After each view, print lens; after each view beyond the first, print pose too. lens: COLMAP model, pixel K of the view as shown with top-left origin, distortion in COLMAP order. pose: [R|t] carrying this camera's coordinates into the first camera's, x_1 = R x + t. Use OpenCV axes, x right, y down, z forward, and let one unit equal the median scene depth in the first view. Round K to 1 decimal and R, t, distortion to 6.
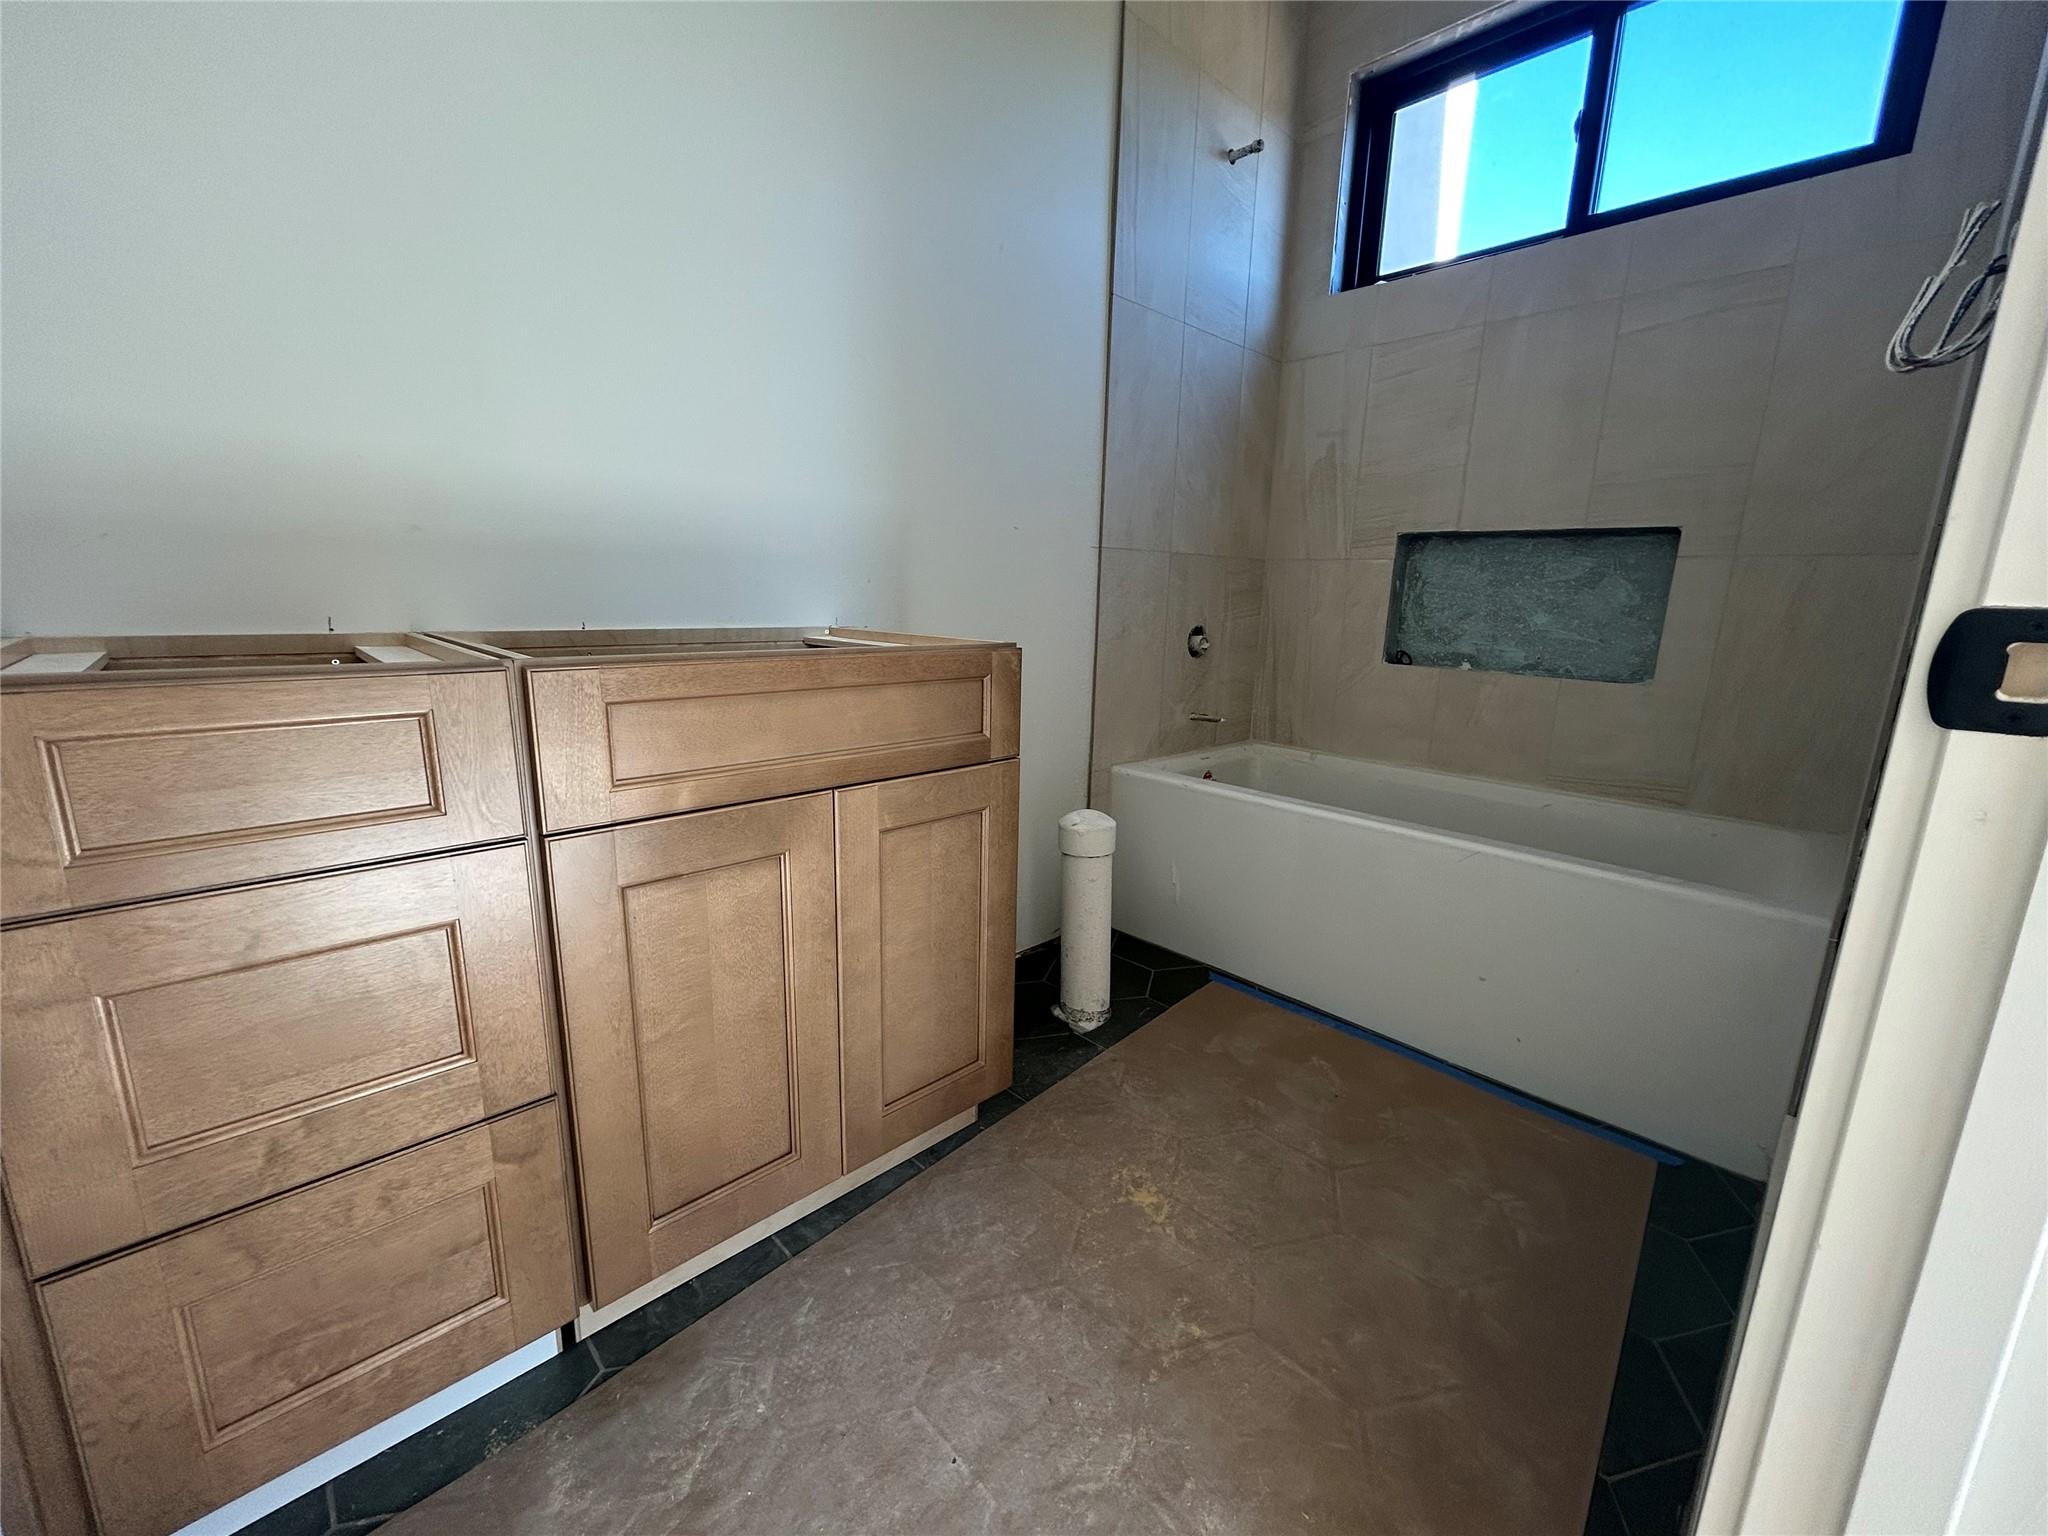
lens RADIAL K [[823.8, 0, 1024.0], [0, 823.8, 768.0], [0, 0, 1]] dist [0.000343, 0.000644]
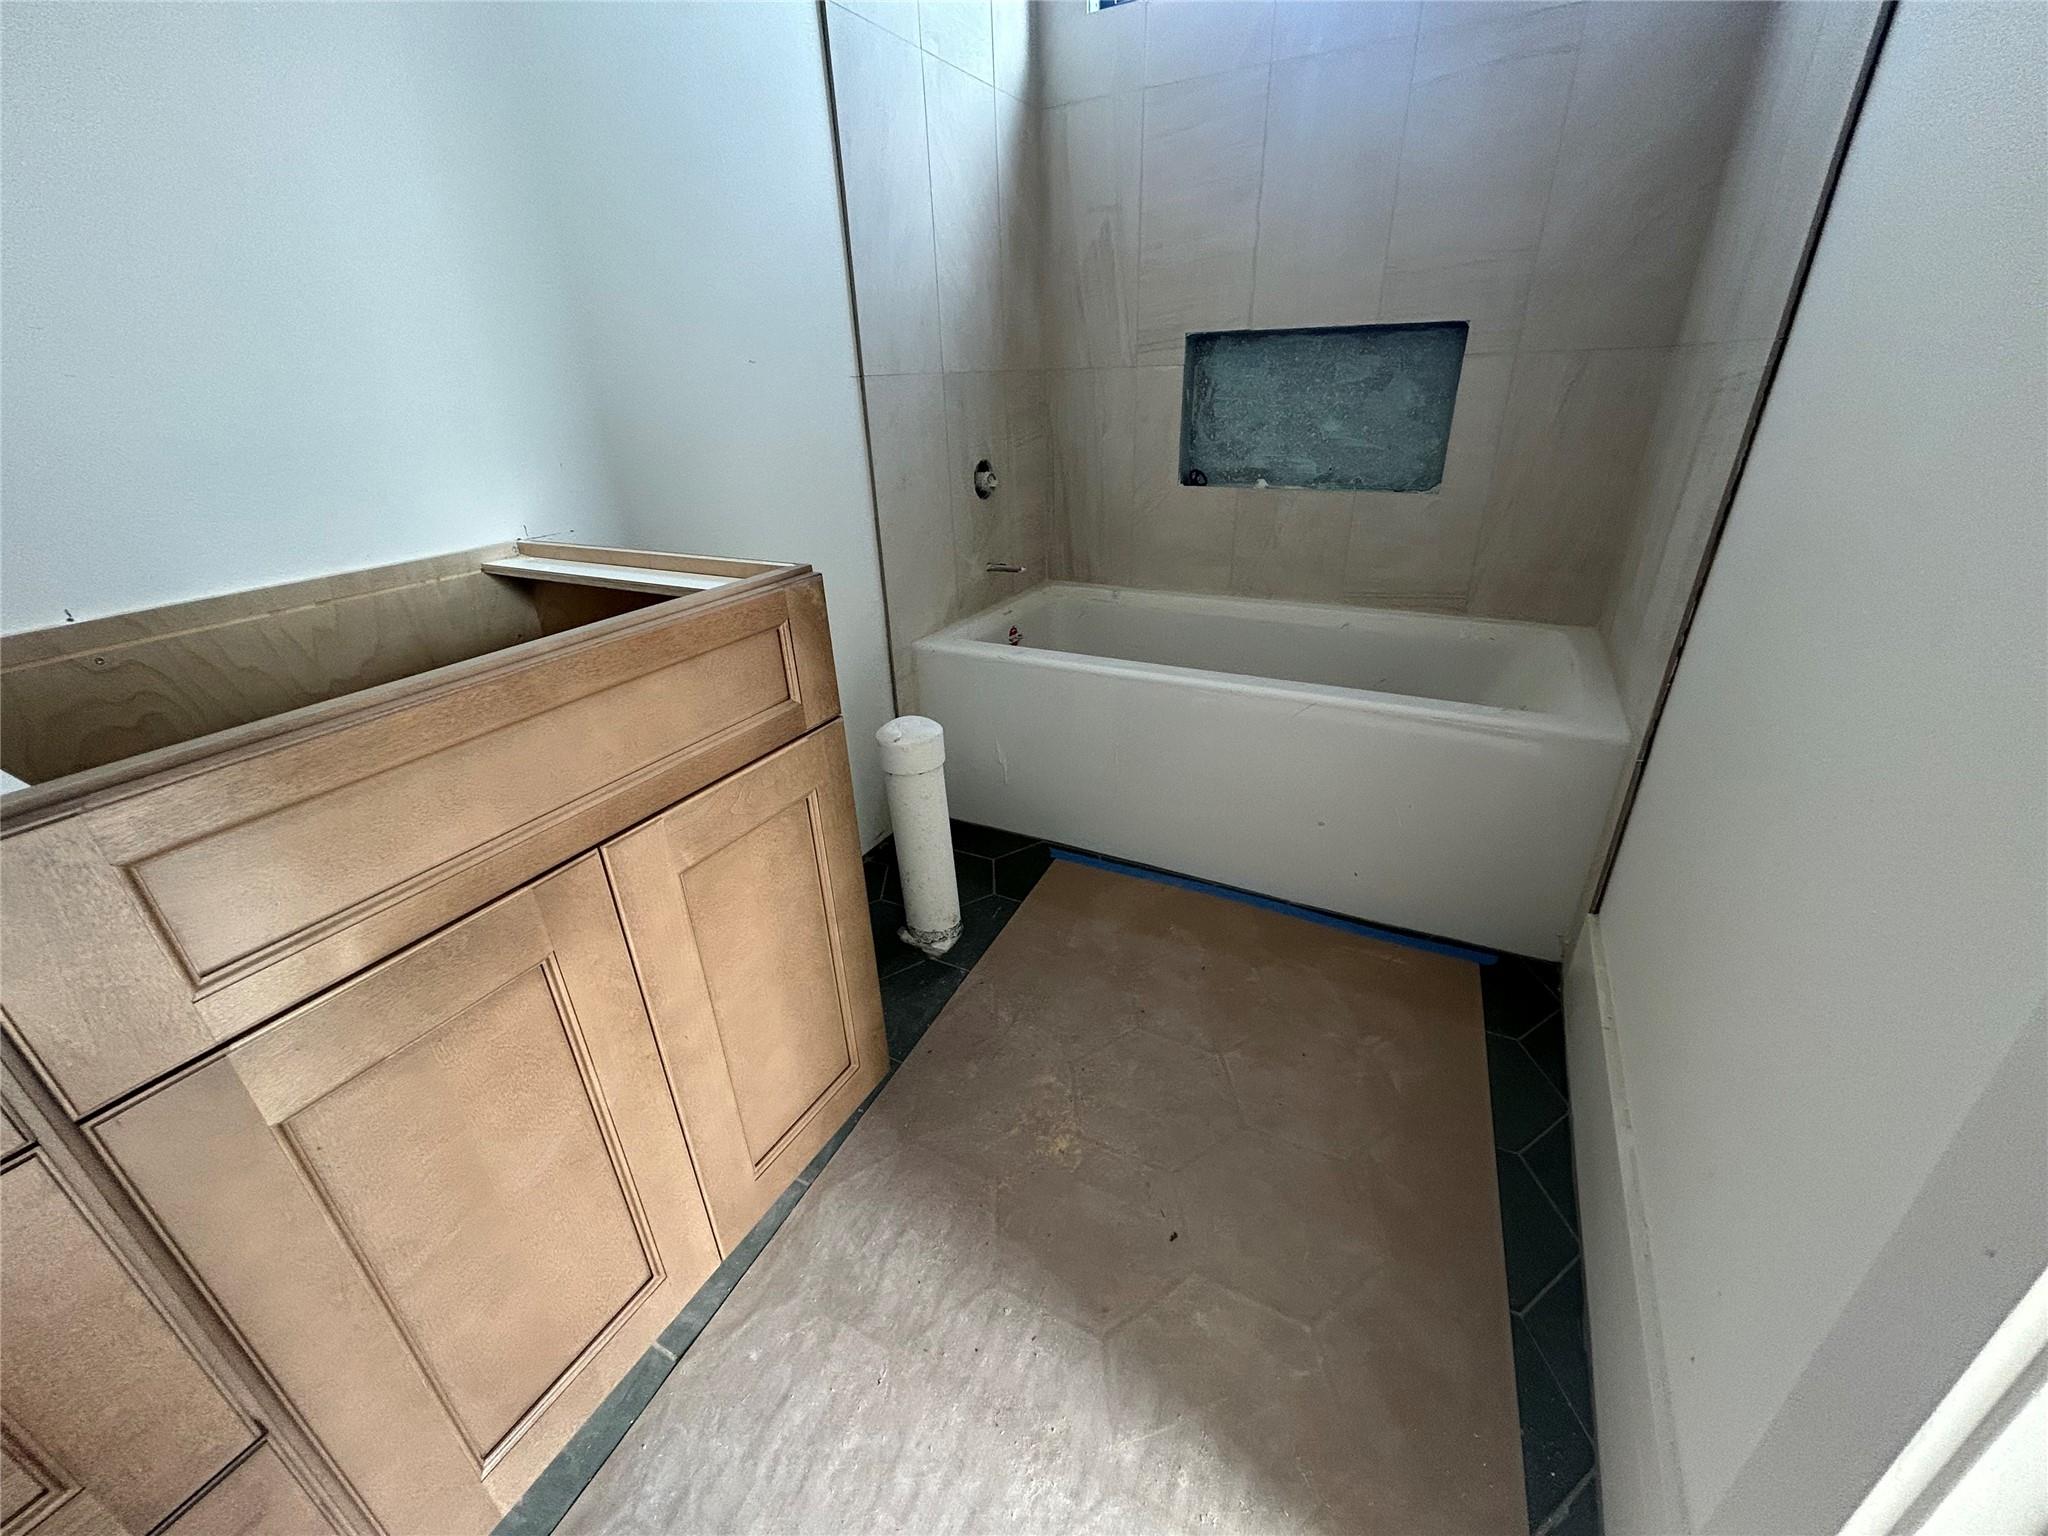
lens RADIAL K [[823.8, 0, 1024.0], [0, 823.8, 768.0], [0, 0, 1]] dist [0.000343, 0.000644]
pose [[0.950368, -0.181930, 0.252395, -0.029323], [0.119239, 0.962258, 0.244627, -0.084193], [-0.287373, -0.202390, 0.936192, 0.140012]]
